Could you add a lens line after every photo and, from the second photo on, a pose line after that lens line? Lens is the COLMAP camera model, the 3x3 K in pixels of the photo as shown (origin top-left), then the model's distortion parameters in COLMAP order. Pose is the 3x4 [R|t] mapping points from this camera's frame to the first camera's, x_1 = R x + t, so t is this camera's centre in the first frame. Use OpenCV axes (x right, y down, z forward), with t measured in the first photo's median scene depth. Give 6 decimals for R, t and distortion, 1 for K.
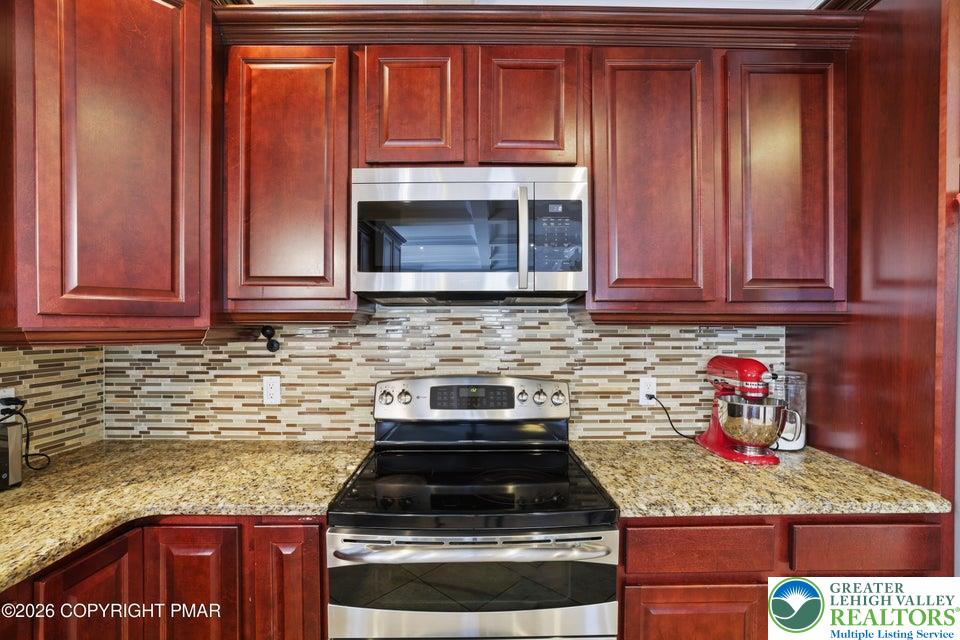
lens RADIAL K [[430.3, 0, 475.7], [0, 430.3, 332.3], [0, 0, 1]] dist [-0.027983, 0.003512]
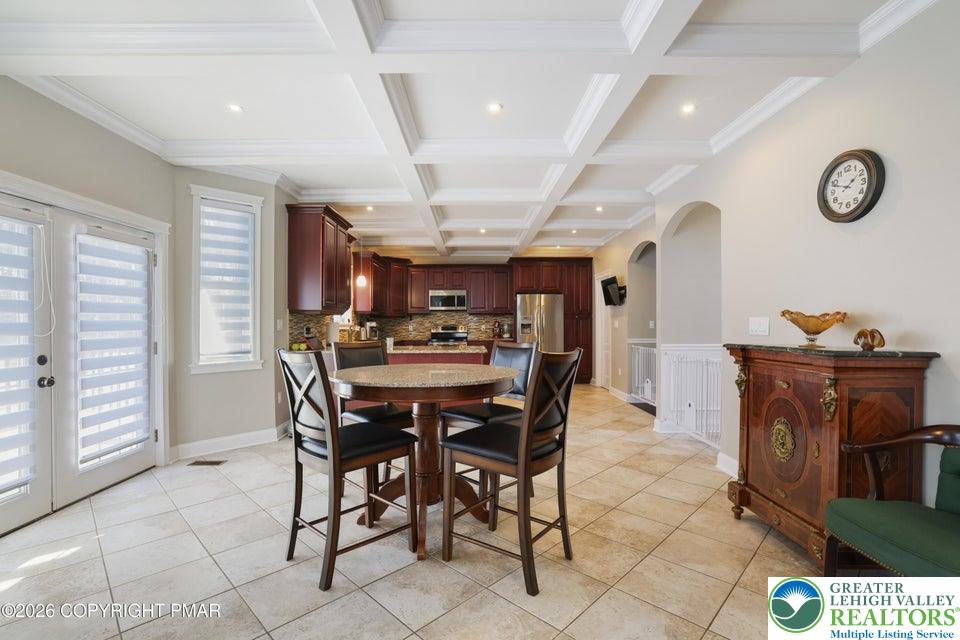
lens RADIAL K [[430.3, 0, 477.2], [0, 430.3, 325.5], [0, 0, 1]] dist [-0.027983, 0.003512]
pose [[0.999994, -0.001898, 0.002949, 0.314725], [0.001914, 0.999984, -0.005231, 0.134559], [-0.002939, 0.005237, 0.999982, -4.221286]]
